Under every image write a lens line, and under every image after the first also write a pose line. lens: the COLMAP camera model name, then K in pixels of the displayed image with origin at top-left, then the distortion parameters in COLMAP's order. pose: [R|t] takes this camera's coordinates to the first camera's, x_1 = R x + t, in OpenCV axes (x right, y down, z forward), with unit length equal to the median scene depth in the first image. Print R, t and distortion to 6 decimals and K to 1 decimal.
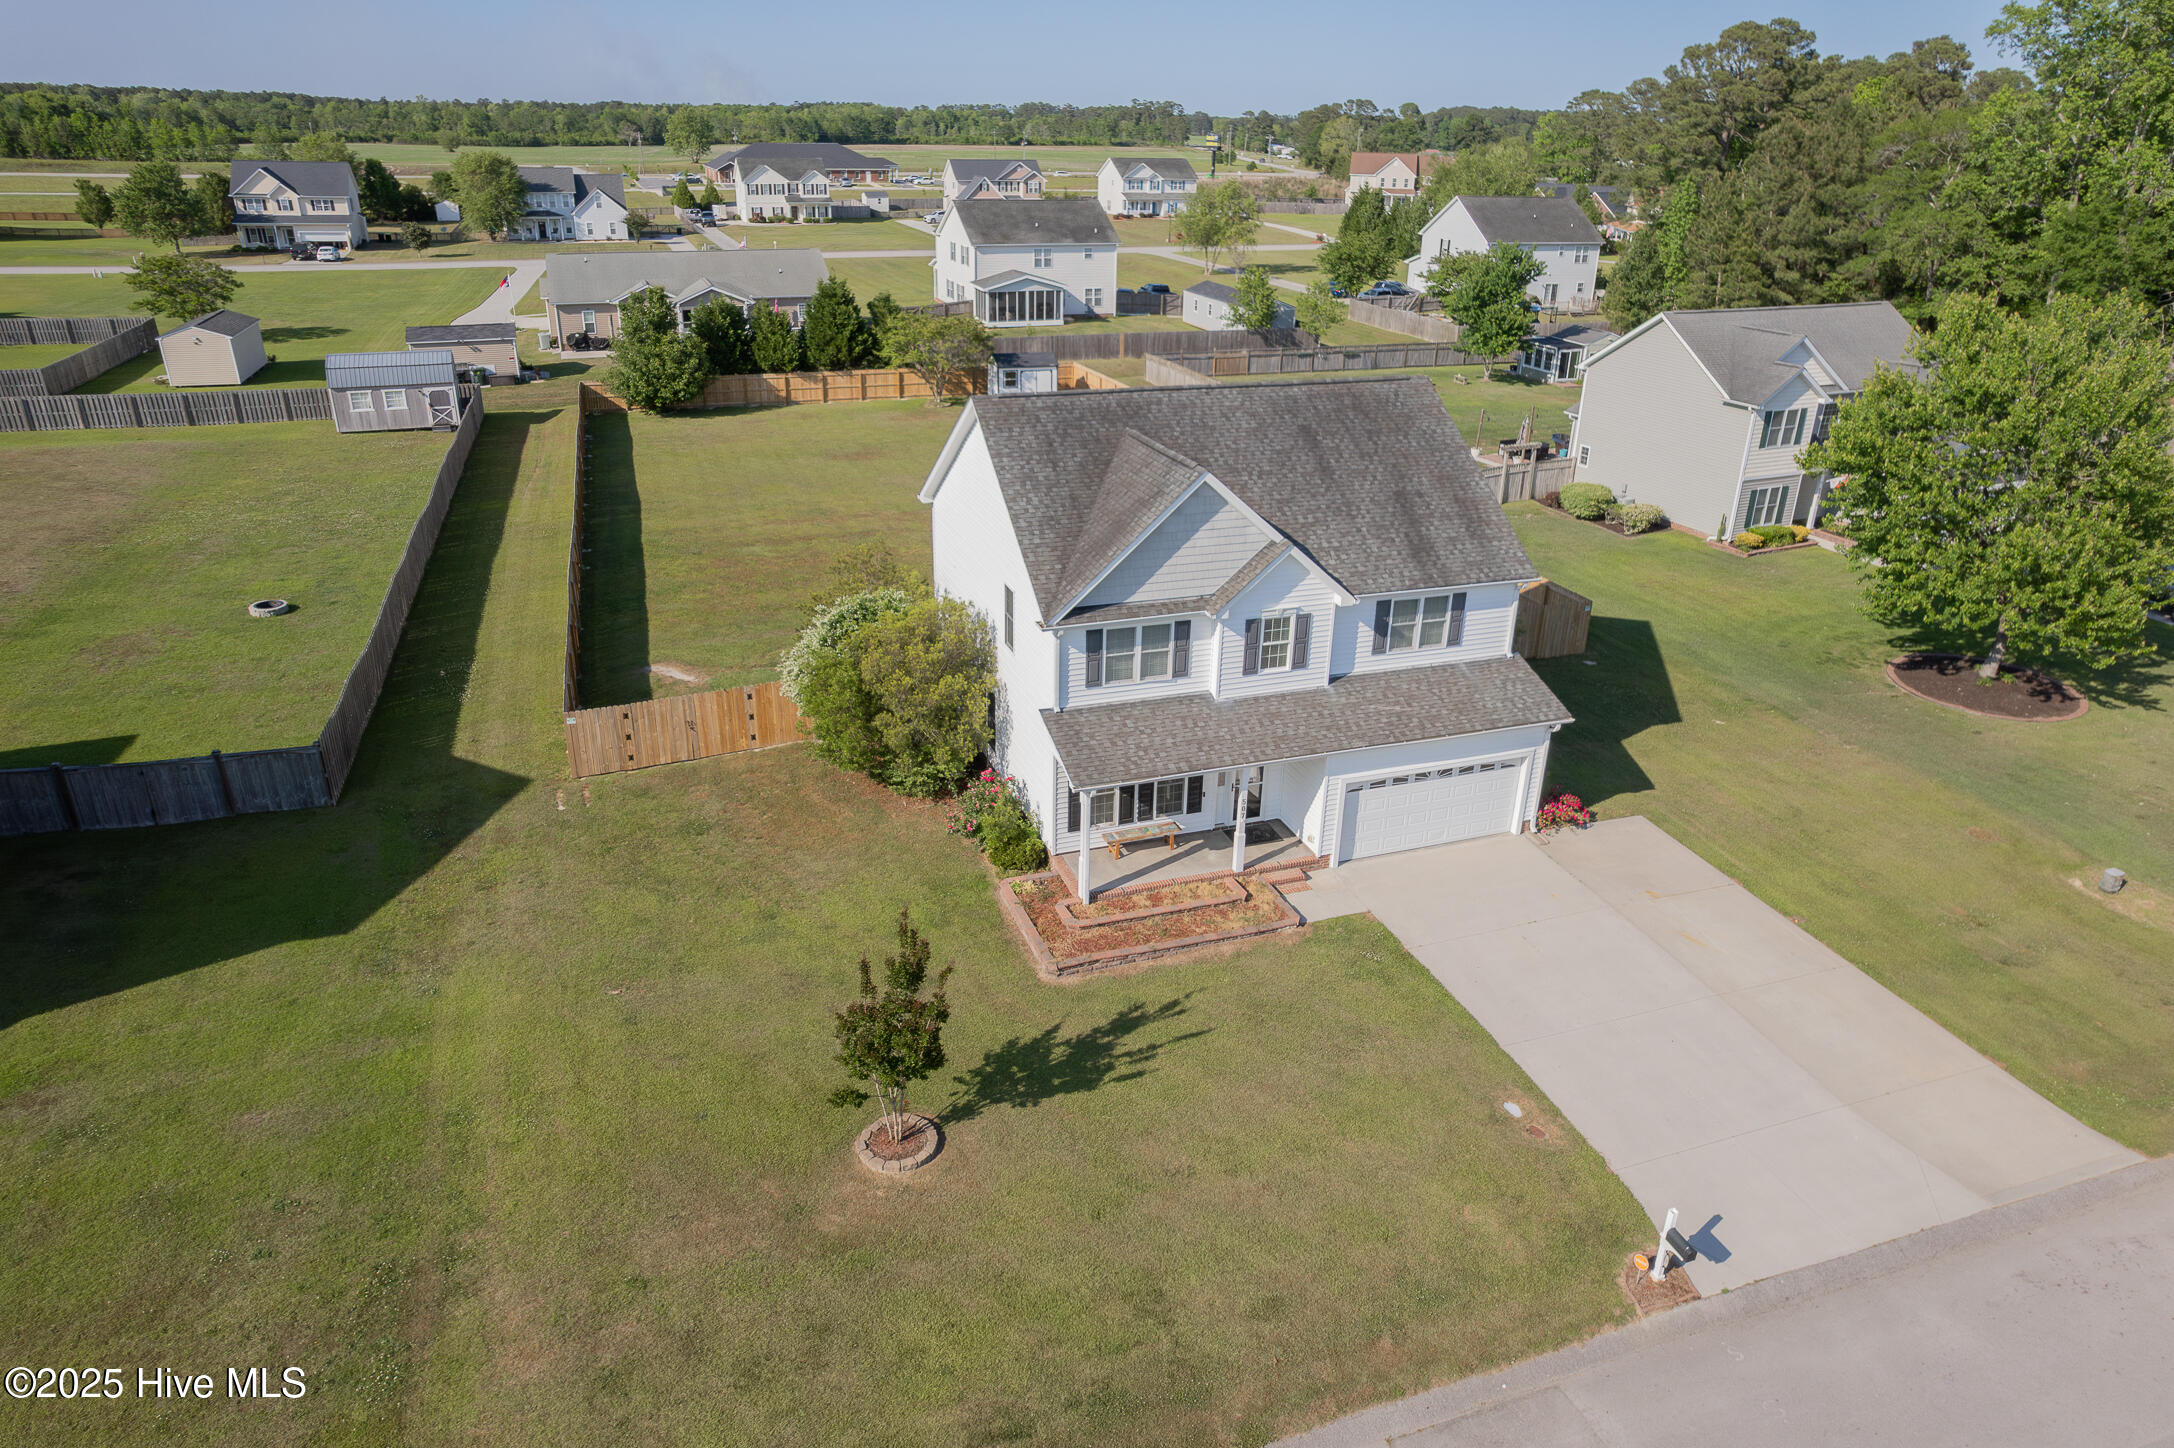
lens RADIAL K [[1389.1, 0, 1091.1], [0, 1389.1, 736.0], [0, 0, 1]] dist [-0.073062, 0.081086]
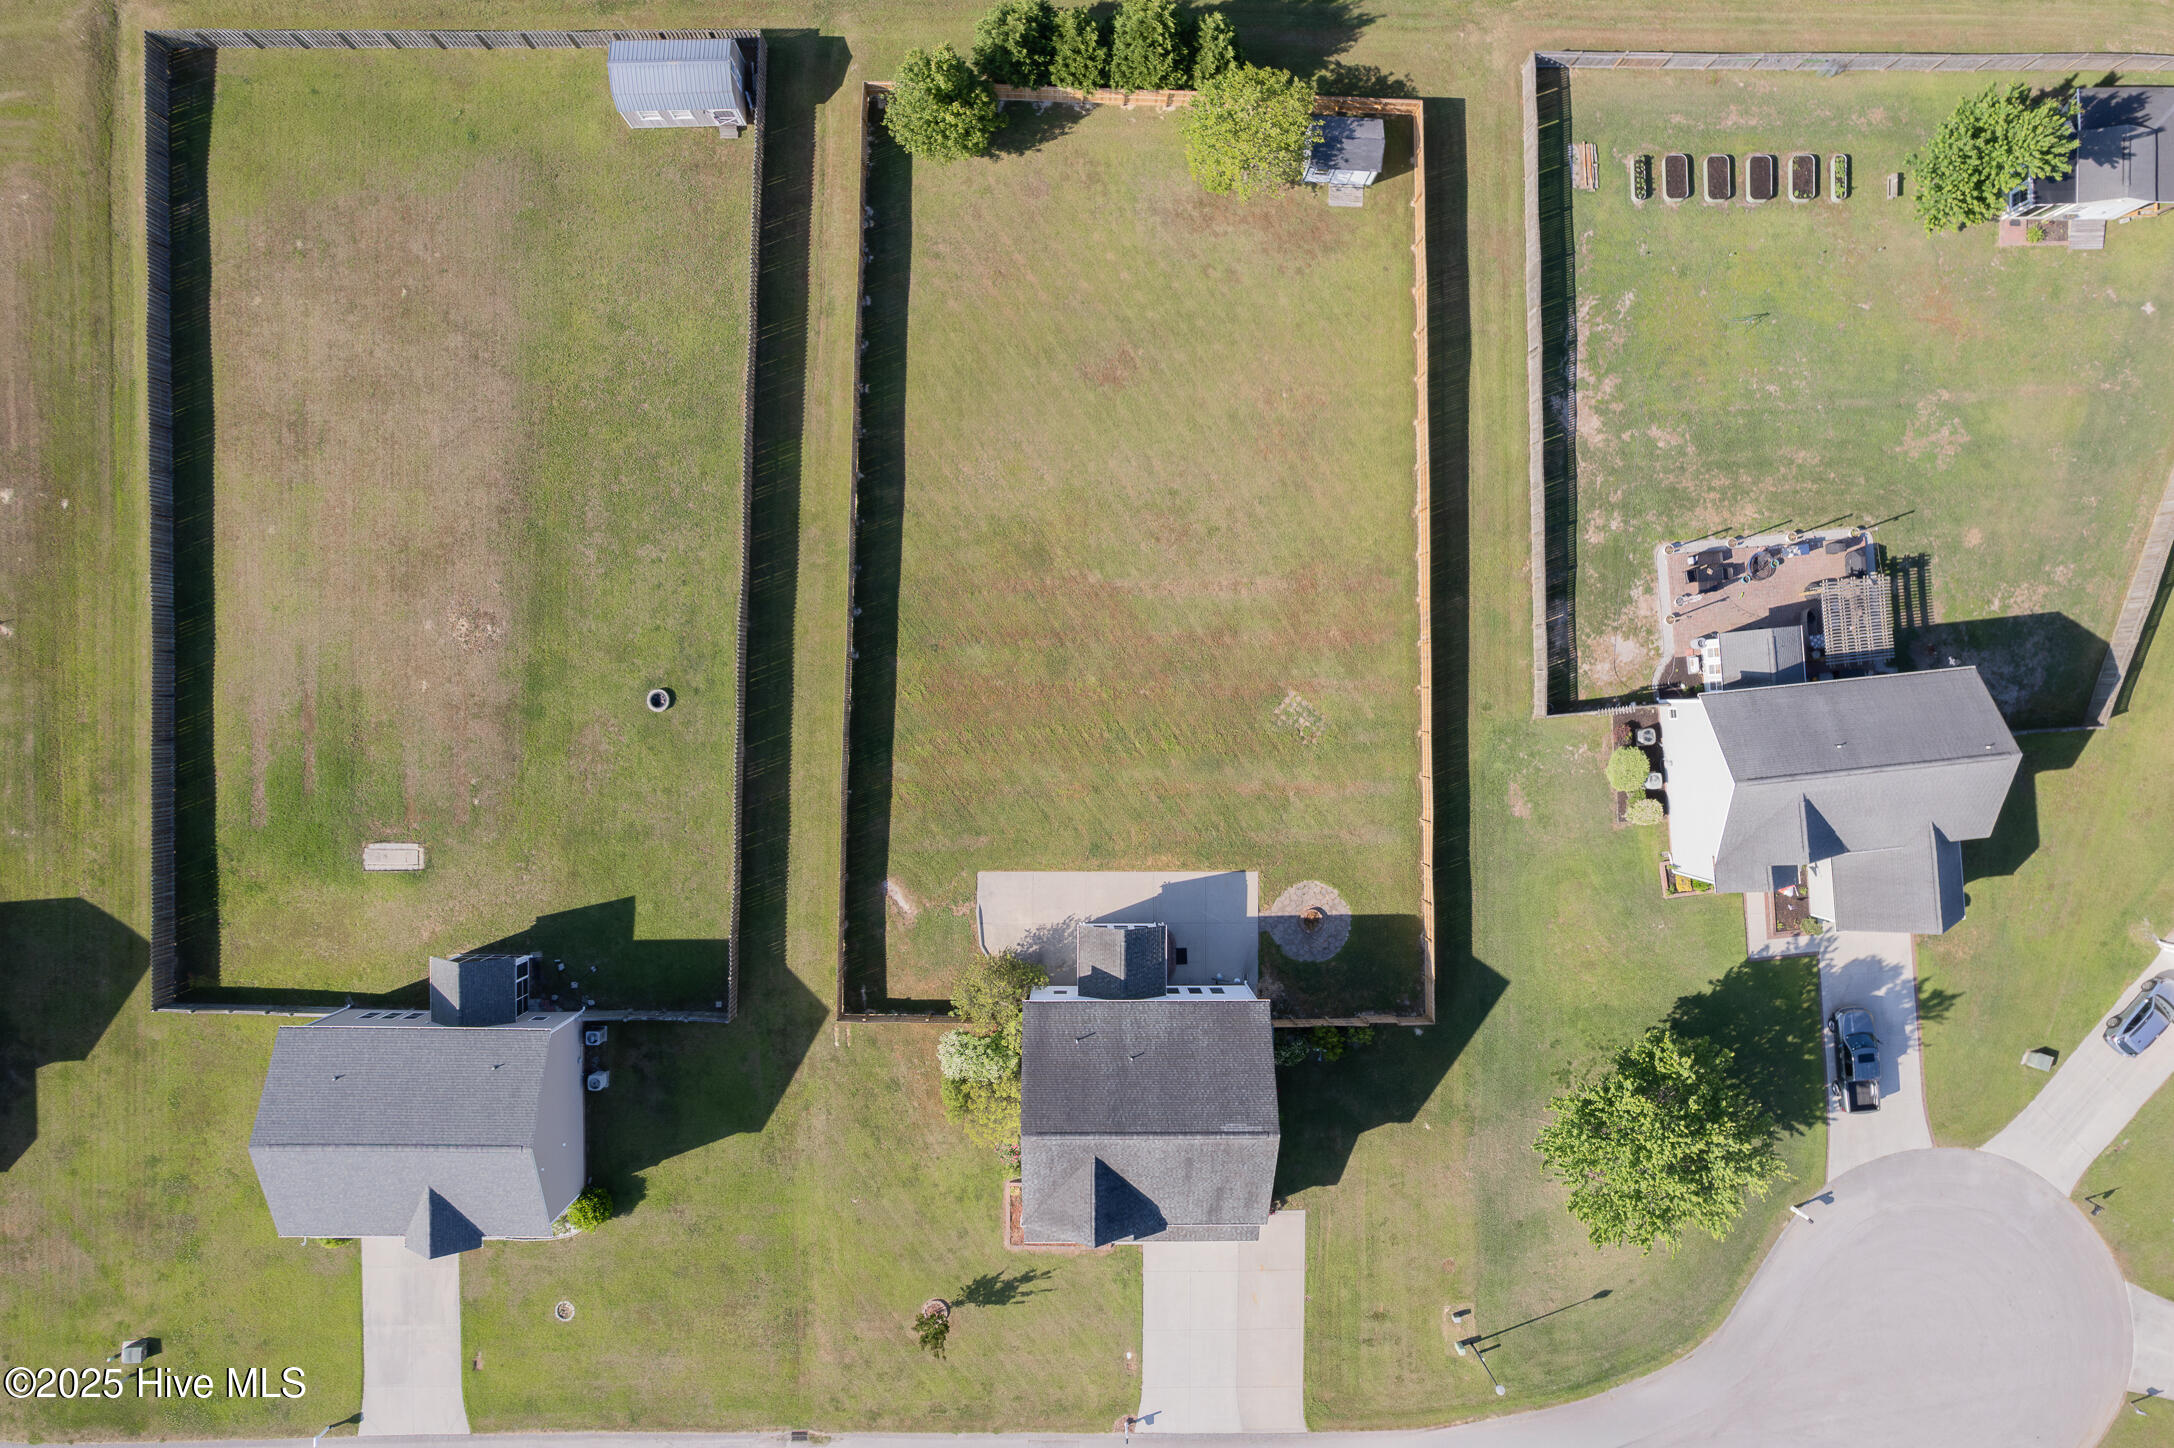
lens RADIAL K [[1389.1, 0, 1092.6], [0, 1389.1, 730.4], [0, 0, 1]] dist [-0.073062, 0.081086]
pose [[0.939853, 0.341483, 0.008149, -0.207226], [-0.142843, 0.371248, 0.917481, -2.329096], [0.310278, -0.863461, 0.397697, 0.736007]]
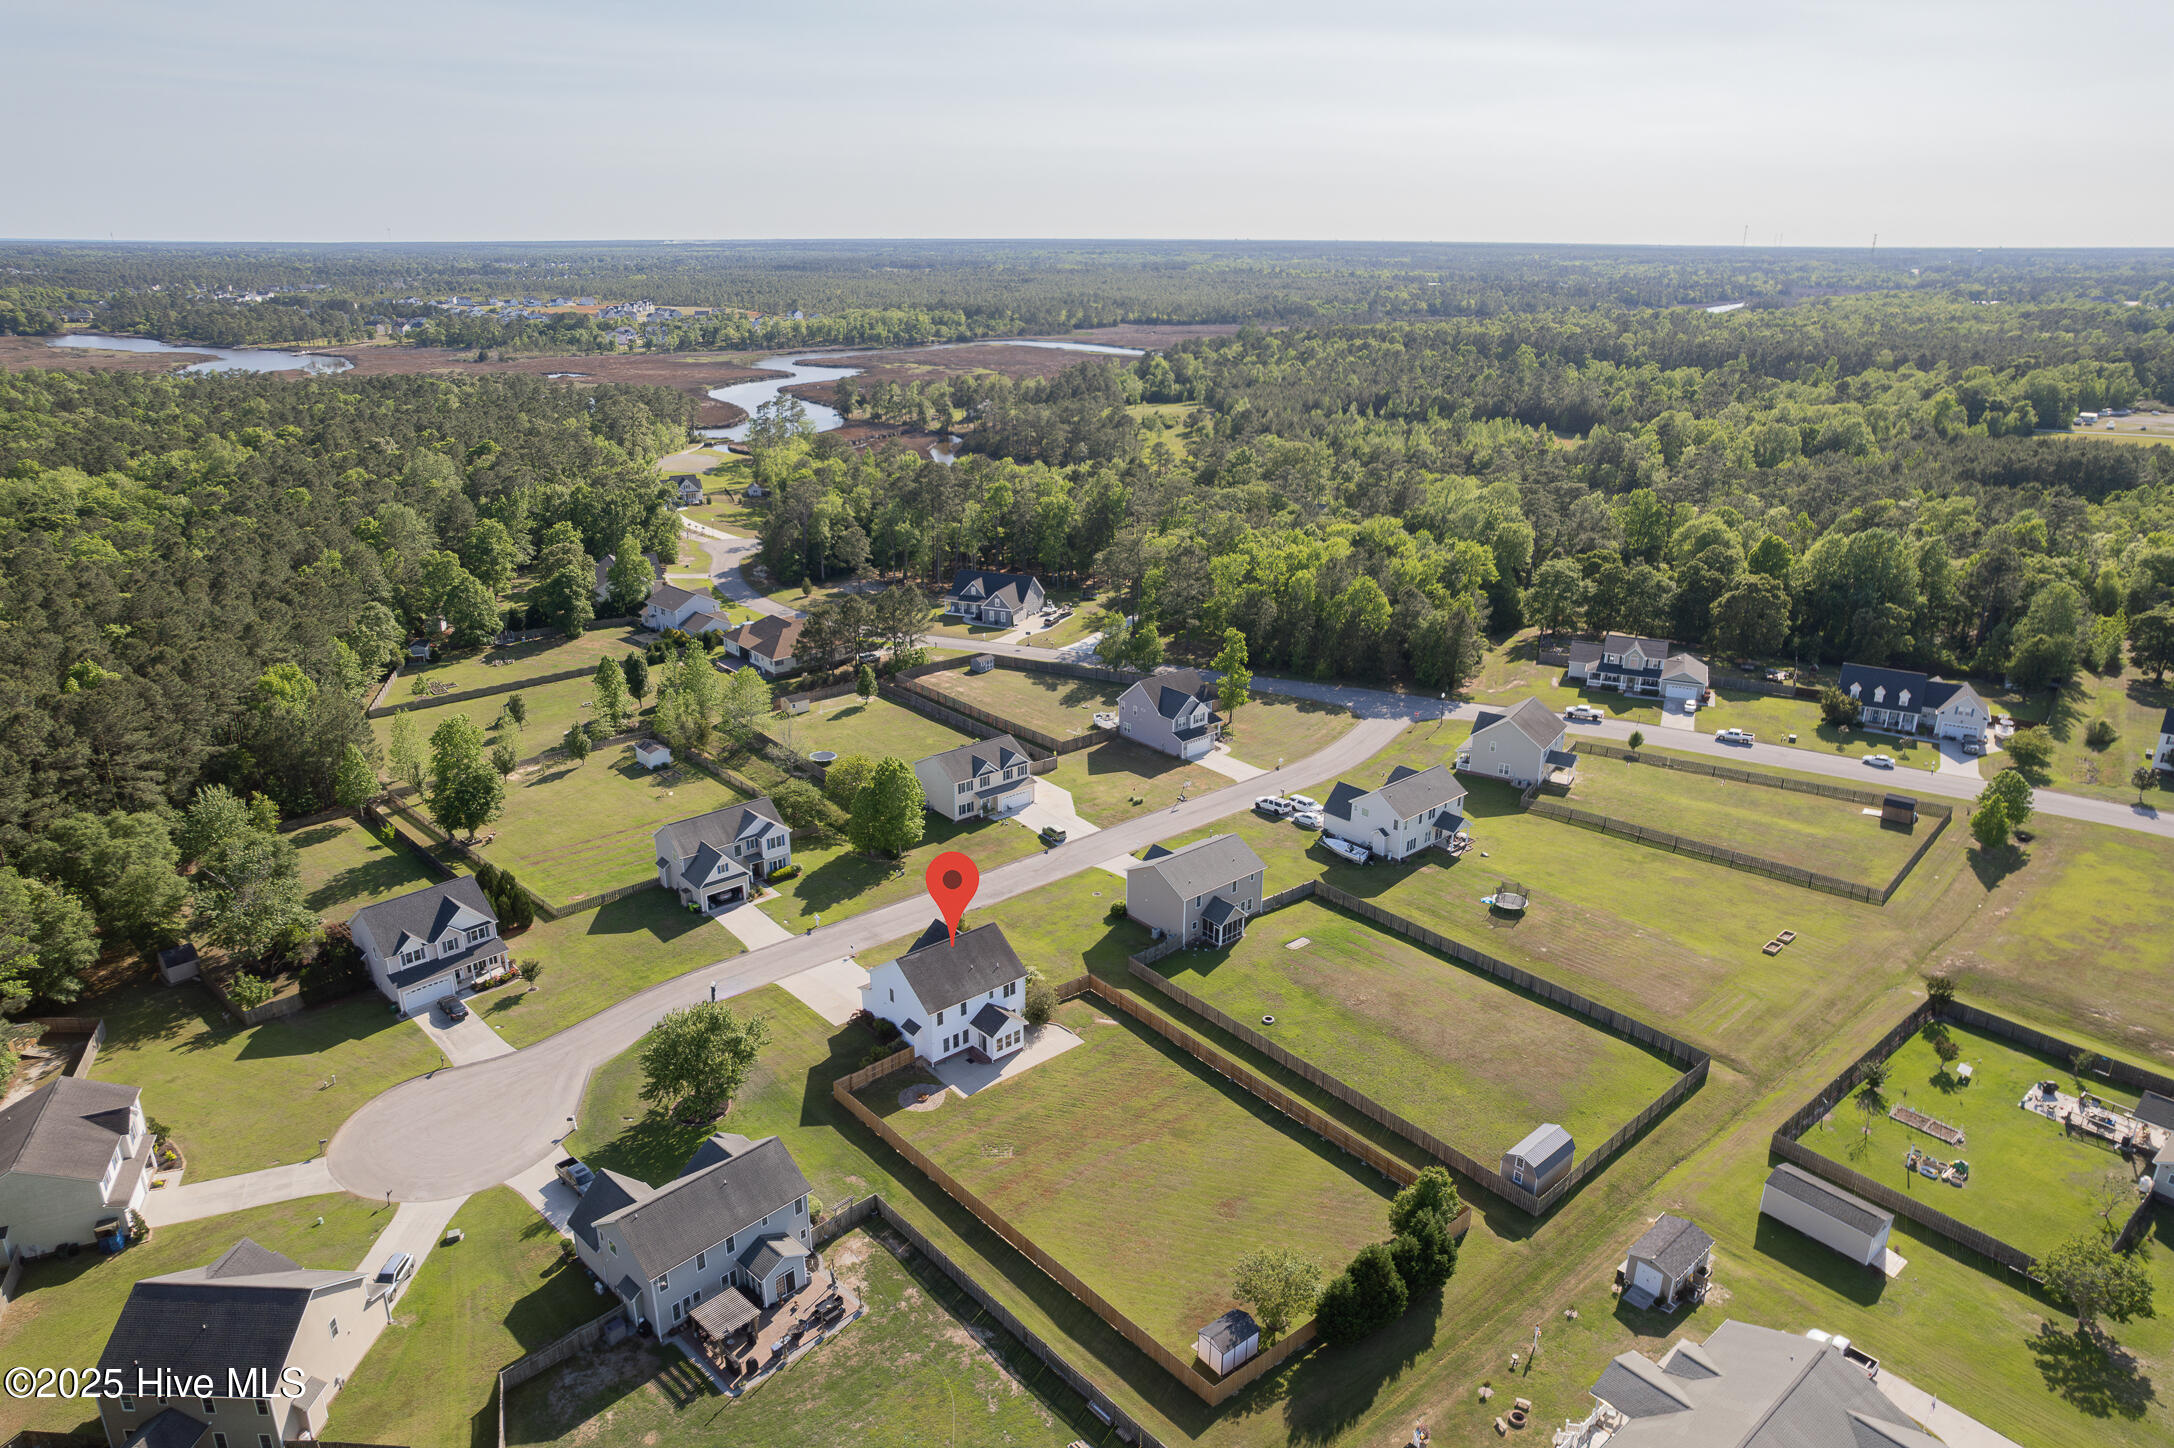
lens RADIAL K [[1389.1, 0, 1085.7], [0, 1389.1, 734.4], [0, 0, 1]] dist [-0.073062, 0.081086]
pose [[-0.934324, 0.103193, -0.341160, 1.085537], [-0.162522, 0.728527, 0.665459, -3.666300], [0.317214, 0.677200, -0.663909, 3.611410]]
